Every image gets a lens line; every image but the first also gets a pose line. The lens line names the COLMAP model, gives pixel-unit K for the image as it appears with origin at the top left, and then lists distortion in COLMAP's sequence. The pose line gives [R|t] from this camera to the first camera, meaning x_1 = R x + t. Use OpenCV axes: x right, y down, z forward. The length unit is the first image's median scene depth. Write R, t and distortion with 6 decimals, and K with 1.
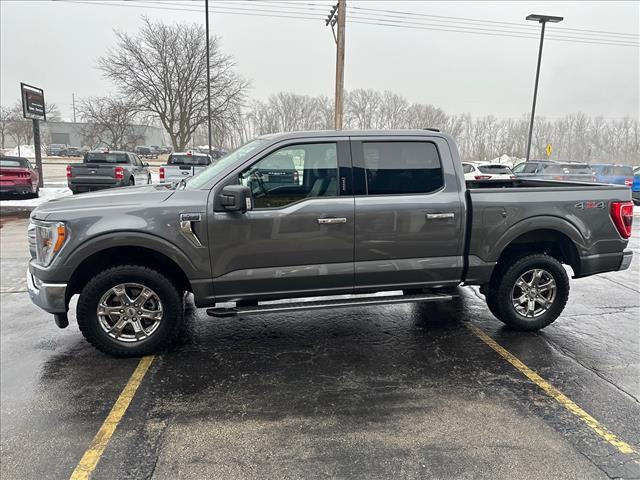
lens RADIAL K [[434.8, 0, 320.0], [0, 434.8, 240.0], [0, 0, 1]] dist [-0.003778, -0.001379]
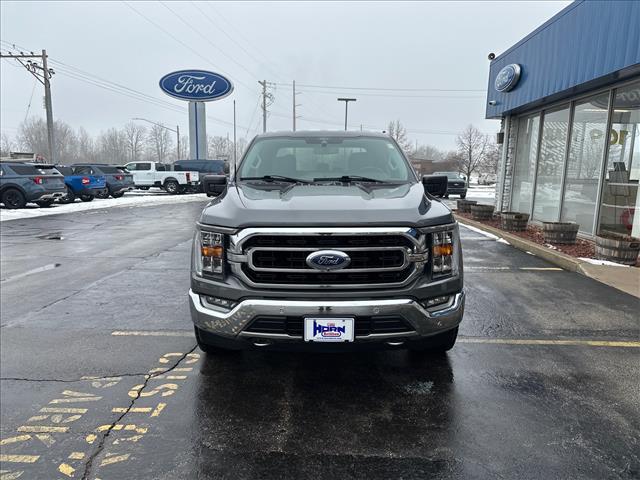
lens RADIAL K [[434.8, 0, 320.0], [0, 434.8, 240.0], [0, 0, 1]] dist [-0.003778, -0.001379]
pose [[0.262372, -0.186752, 0.946723, -1.963105], [0.190314, 0.971838, 0.138963, -0.237074], [-0.946013, 0.143715, 0.290525, 1.276997]]
